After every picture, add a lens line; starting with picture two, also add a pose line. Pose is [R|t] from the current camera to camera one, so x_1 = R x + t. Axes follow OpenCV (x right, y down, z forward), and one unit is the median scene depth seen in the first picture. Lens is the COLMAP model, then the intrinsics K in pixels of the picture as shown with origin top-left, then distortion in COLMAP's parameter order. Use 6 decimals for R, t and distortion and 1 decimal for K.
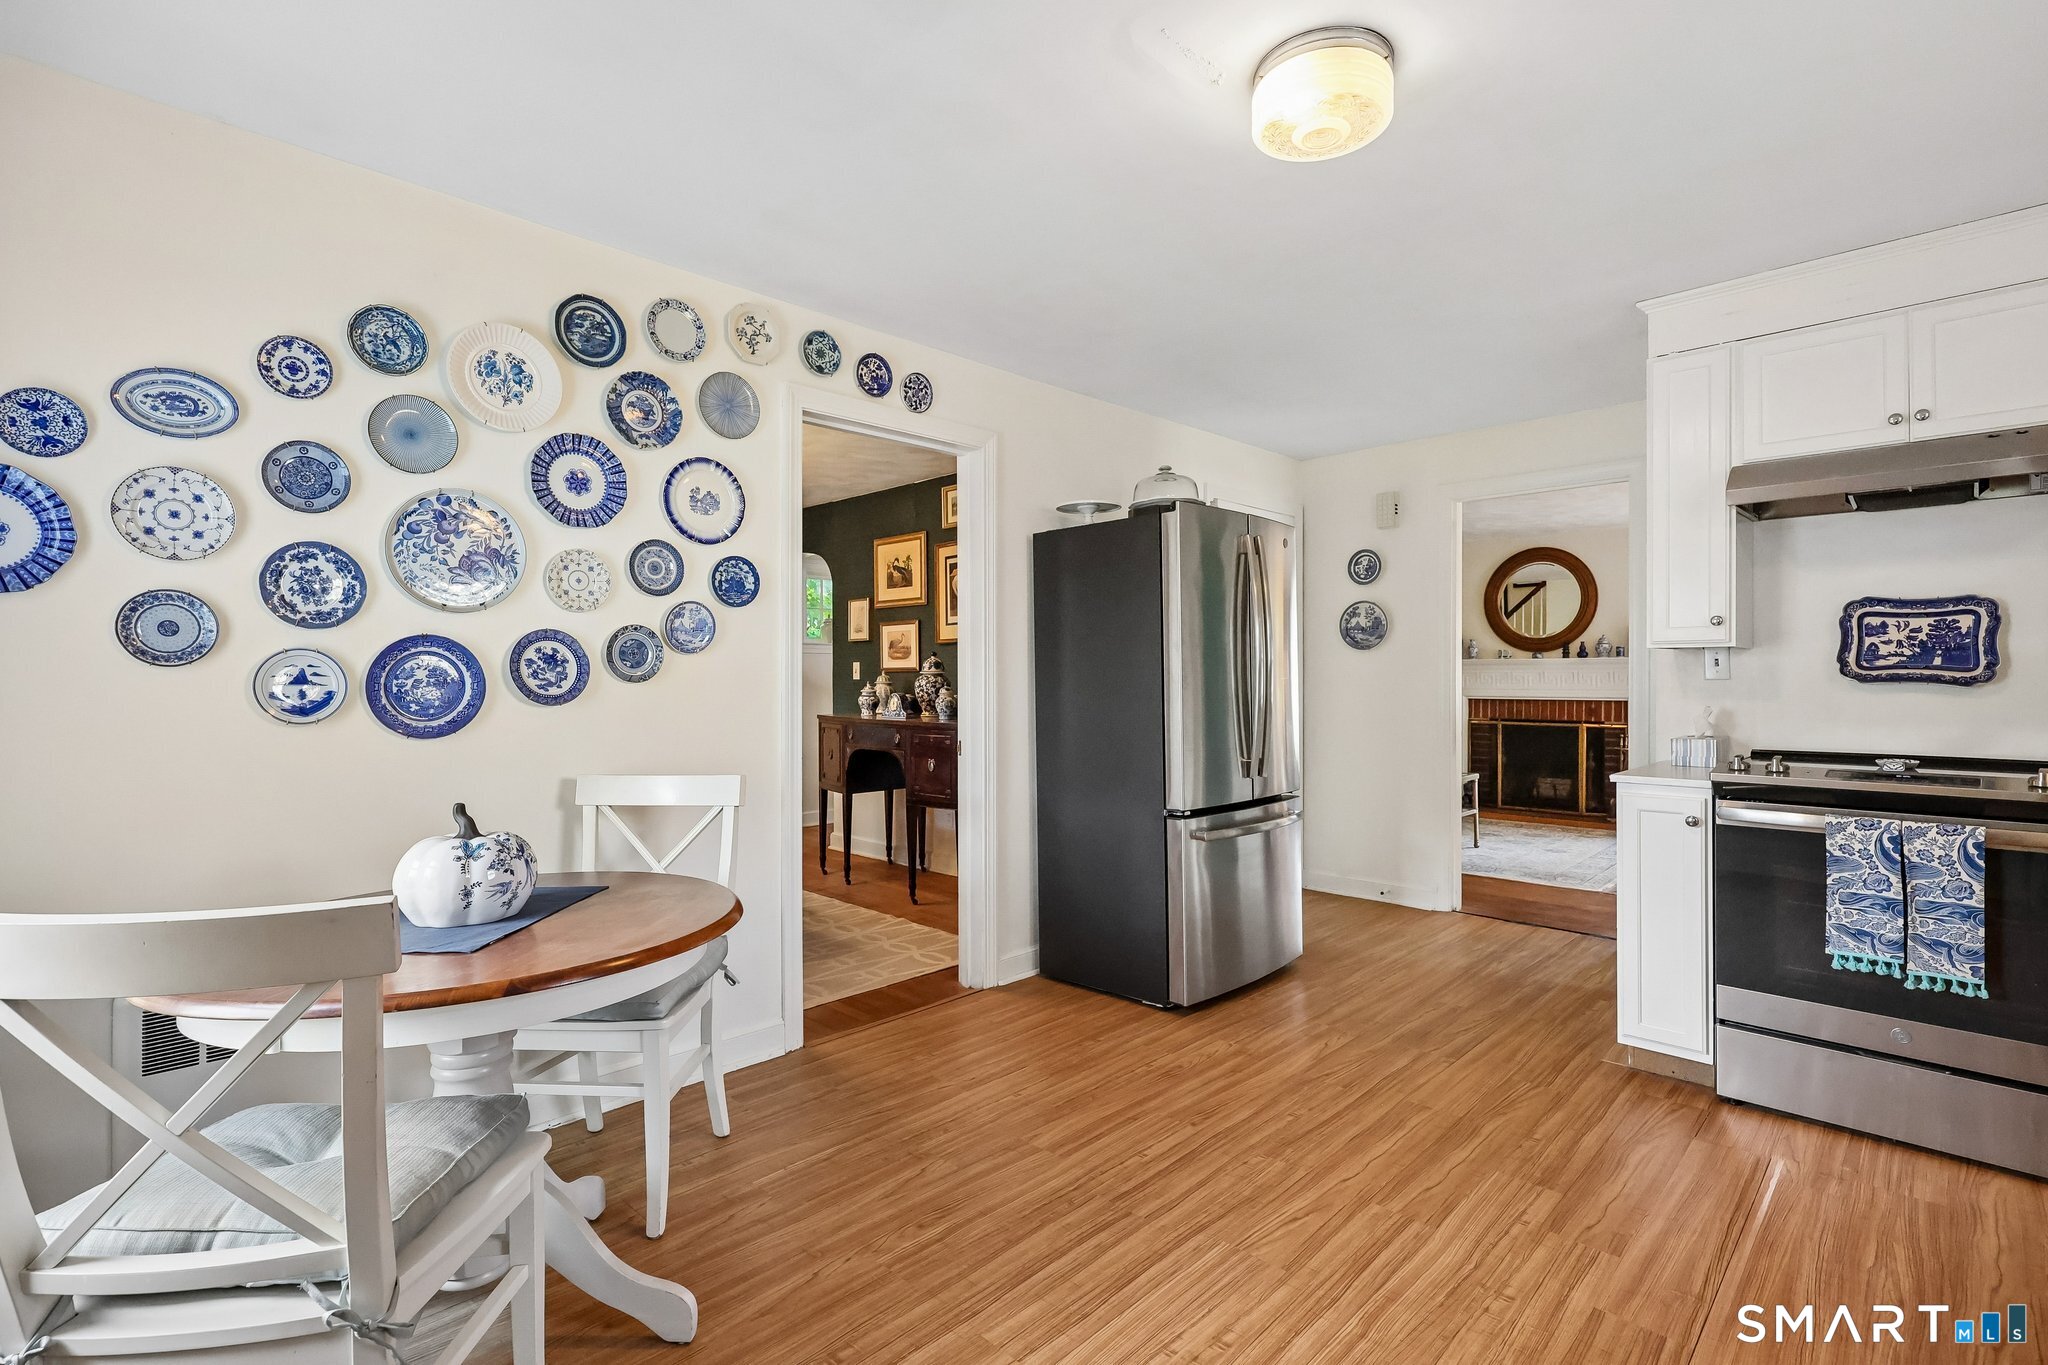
lens RADIAL K [[949.2, 0, 1024.0], [0, 949.2, 682.5], [0, 0, 1]] dist [0.003409, 0.000452]
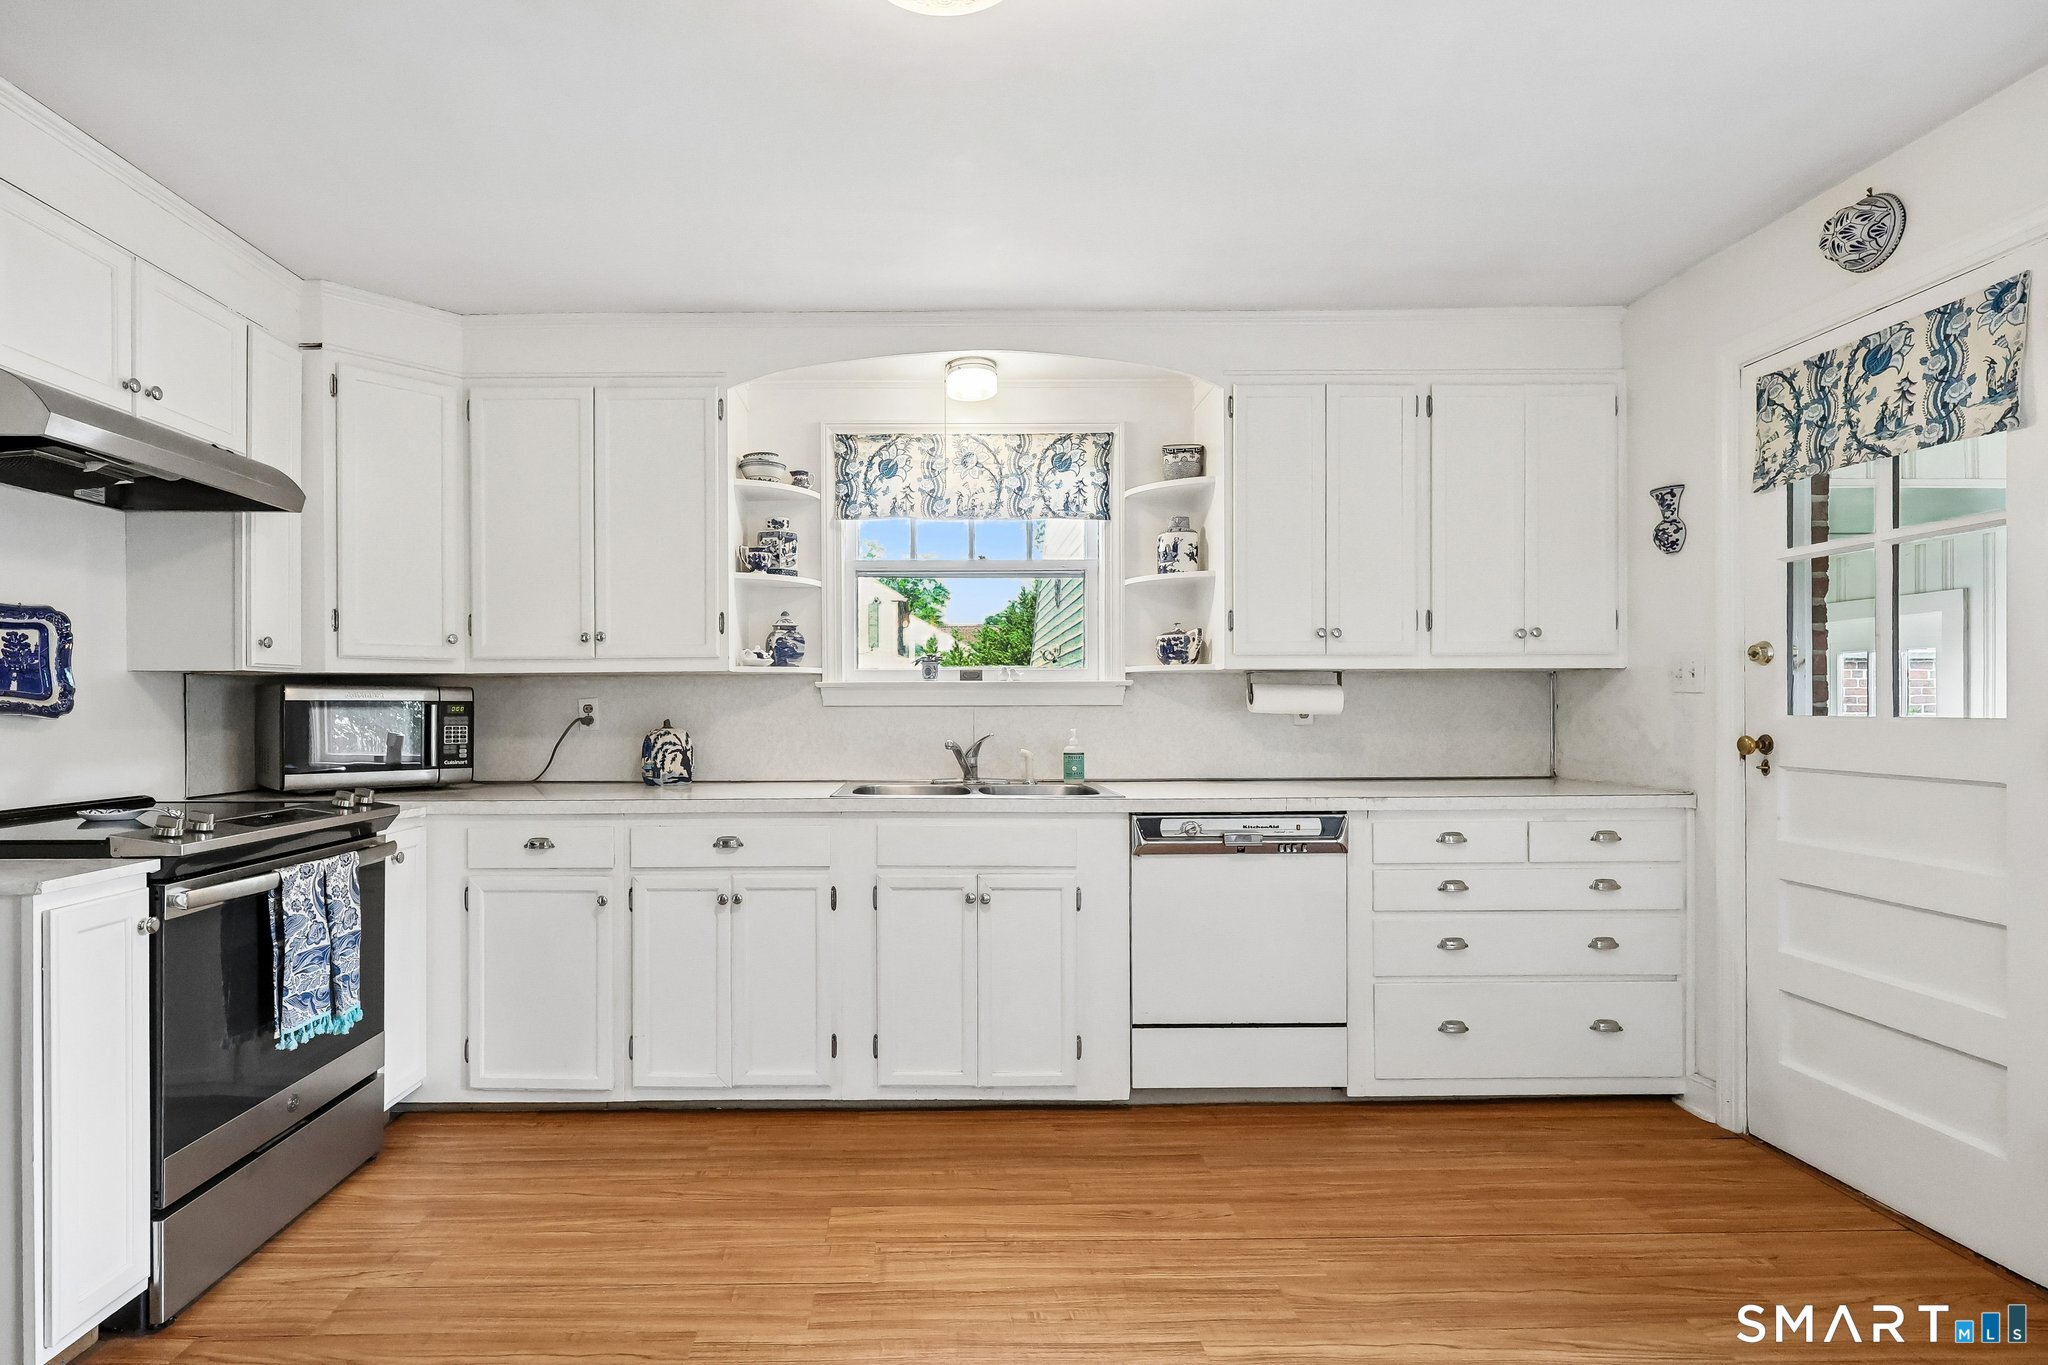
lens RADIAL K [[1006.8, 0, 935.3], [0, 1006.8, 702.5], [0, 0, 1]] dist [0.001193, 0.000492]
pose [[-0.711365, 0.008608, 0.702770, -0.197730], [0.011514, 0.999934, -0.000593, 0.000377], [-0.702728, 0.007670, -0.711417, 1.340798]]
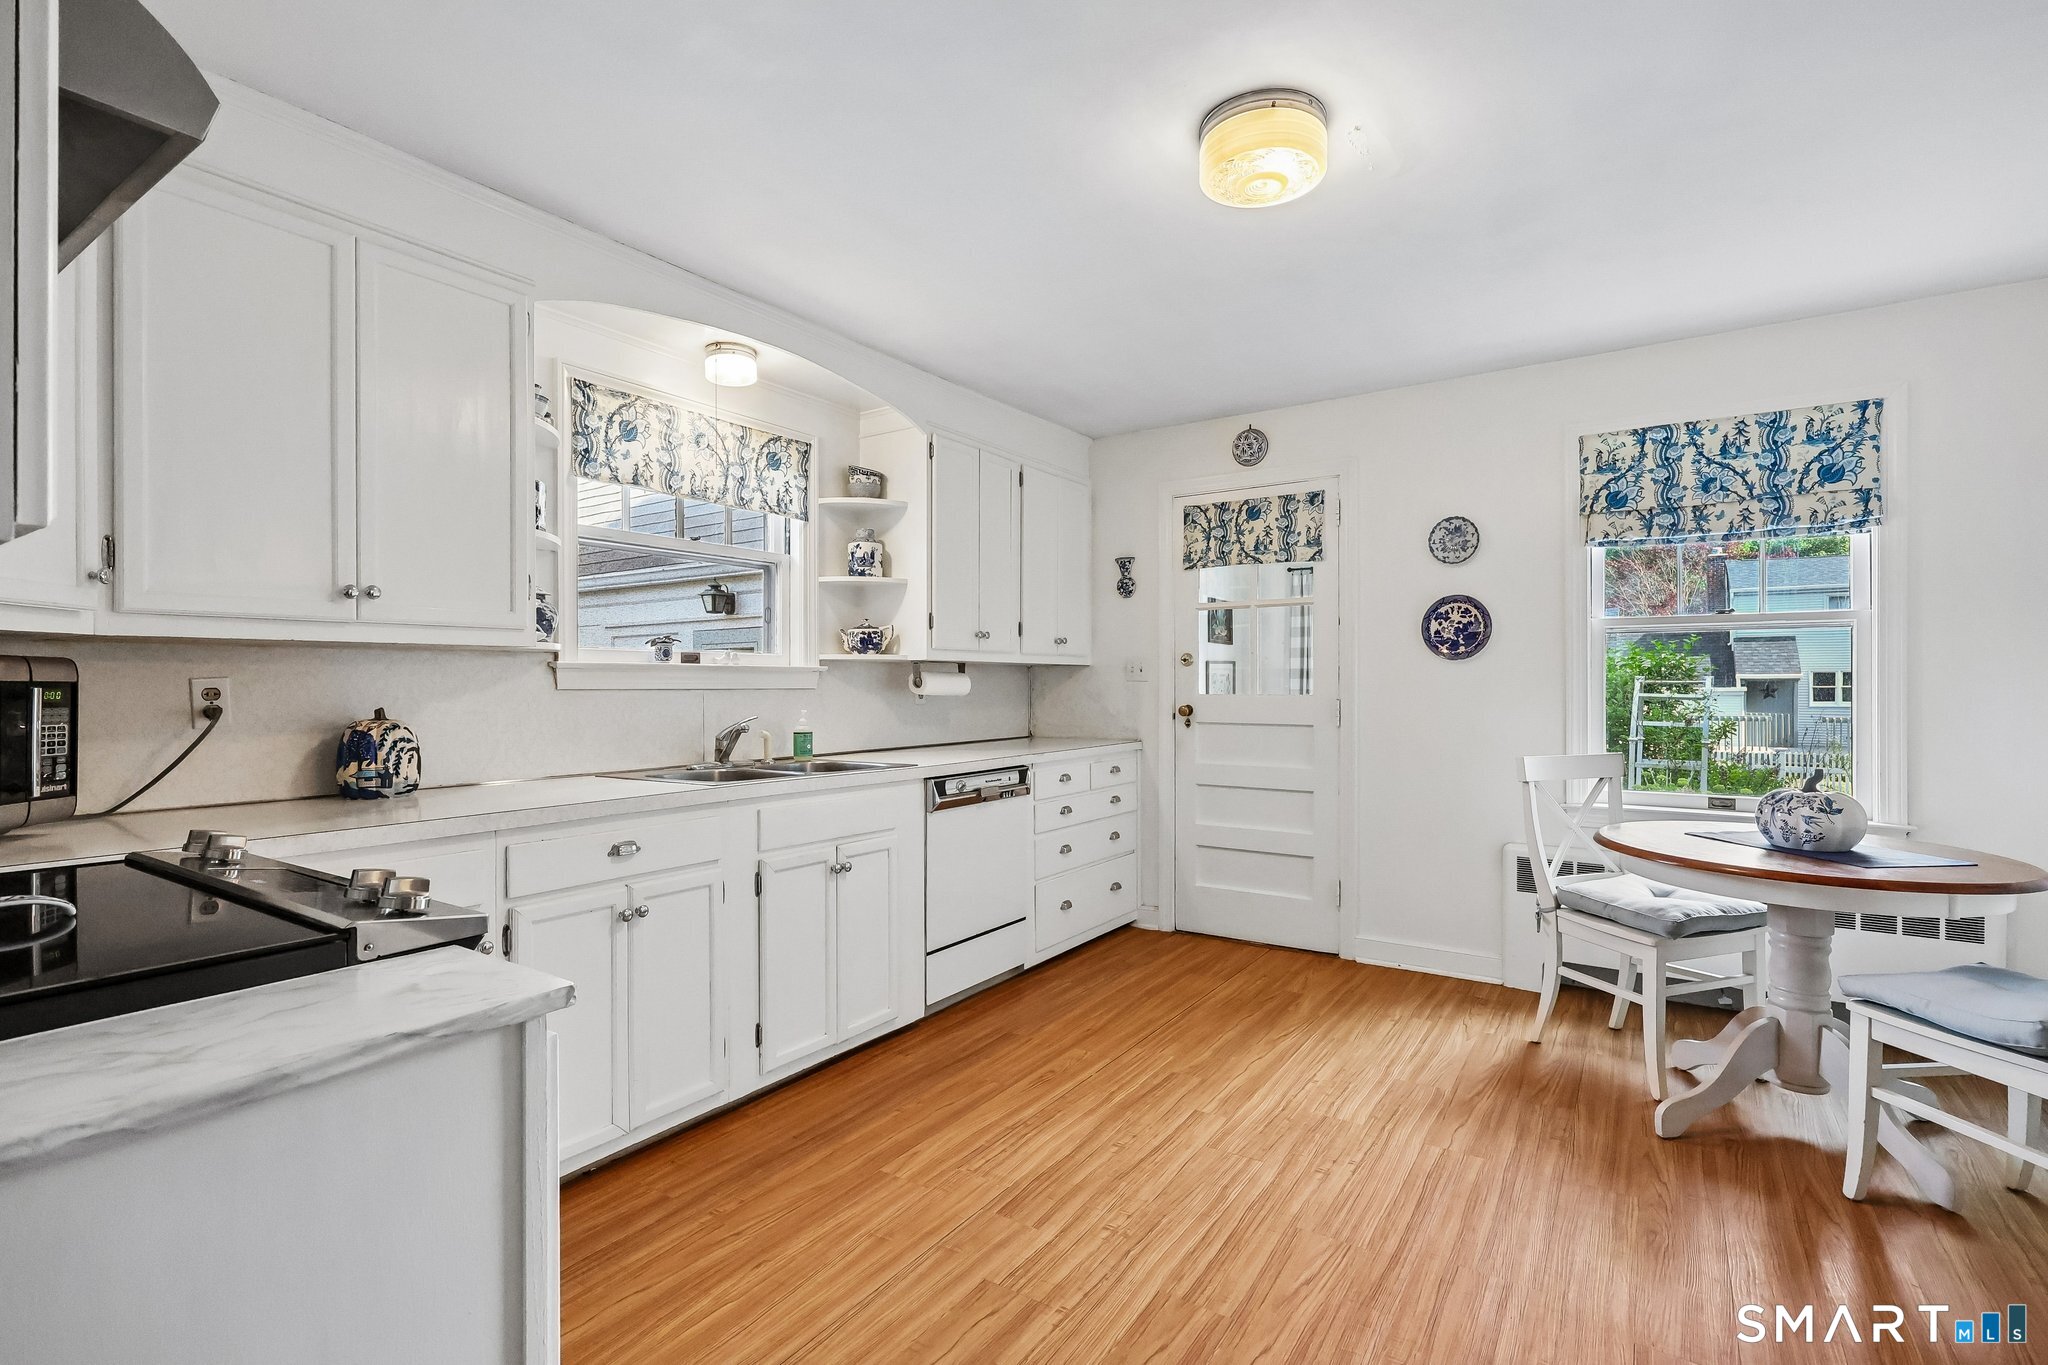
lens RADIAL K [[949.2, 0, 1024.0], [0, 949.2, 682.5], [0, 0, 1]] dist [0.003409, 0.000452]
pose [[-0.981715, 0.005237, -0.190284, 0.675047], [0.004401, 0.999979, 0.004815, -0.010256], [0.190305, 0.003890, -0.981717, 1.723627]]
